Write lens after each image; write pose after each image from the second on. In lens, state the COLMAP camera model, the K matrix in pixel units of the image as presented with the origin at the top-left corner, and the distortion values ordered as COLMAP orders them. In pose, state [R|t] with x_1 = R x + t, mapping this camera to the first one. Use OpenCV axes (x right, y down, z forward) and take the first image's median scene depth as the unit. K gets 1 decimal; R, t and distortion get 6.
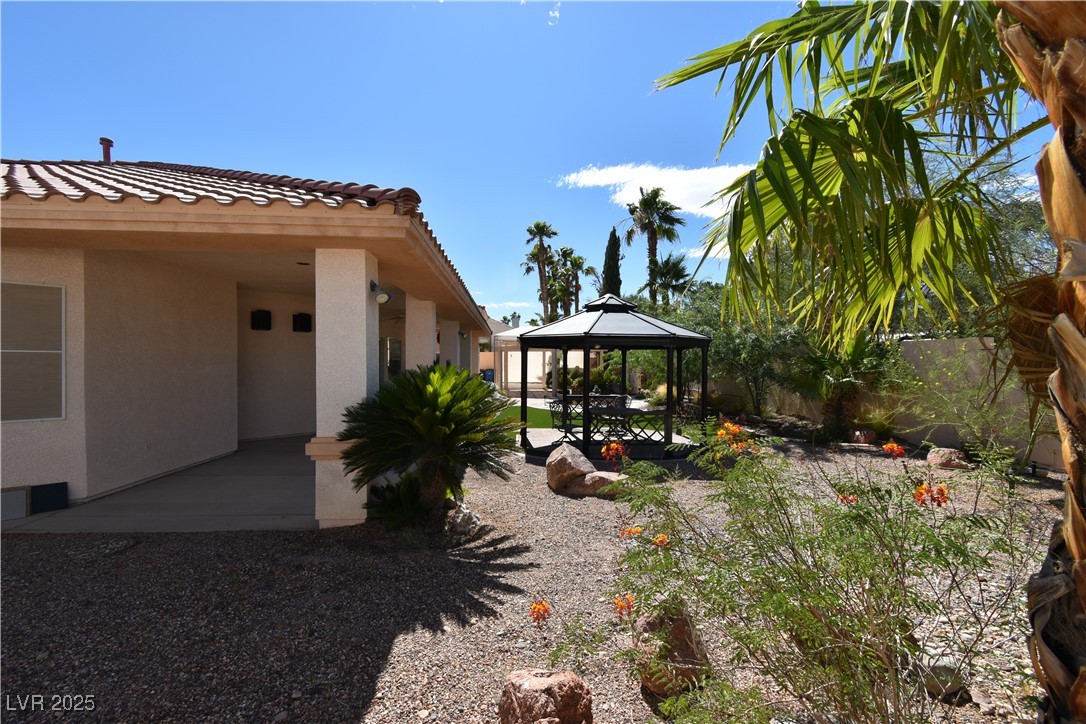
lens RADIAL K [[478.3, 0, 542.5], [0, 478.3, 359.1], [0, 0, 1]] dist [0.003493, -0.002173]
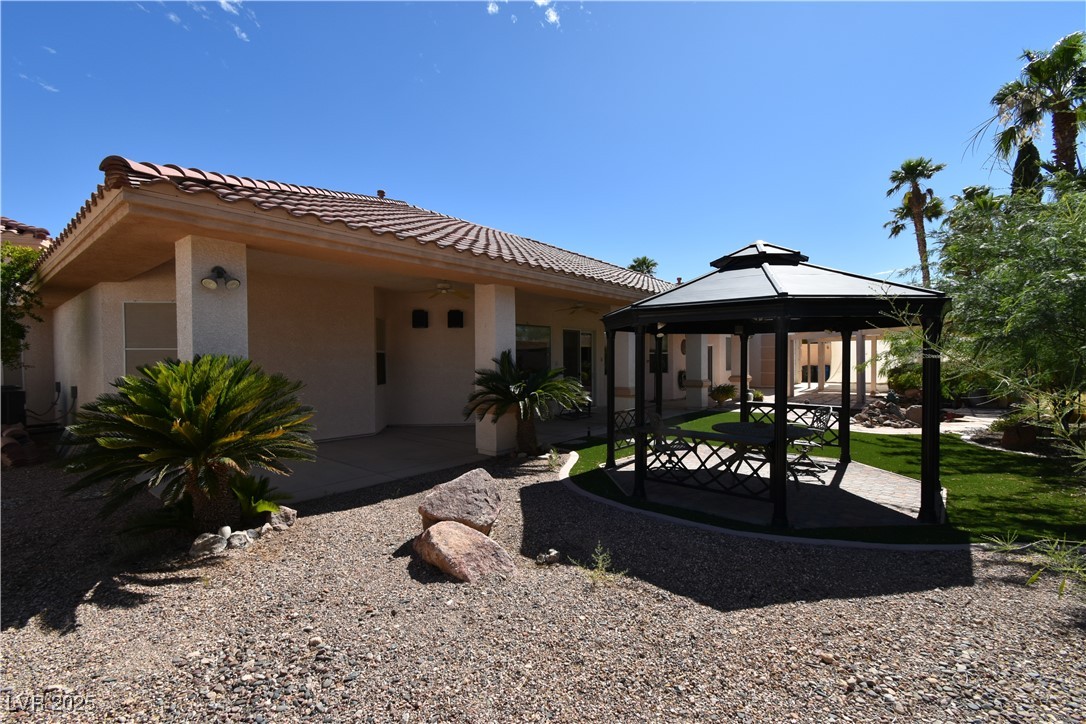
lens RADIAL K [[478.3, 0, 543.1], [0, 478.3, 365.7], [0, 0, 1]] dist [0.003493, -0.002173]
pose [[0.721012, 0.002990, -0.692916, 0.094752], [0.012012, 0.999786, 0.016813, 0.003014], [0.692819, -0.020446, 0.720822, 0.094044]]
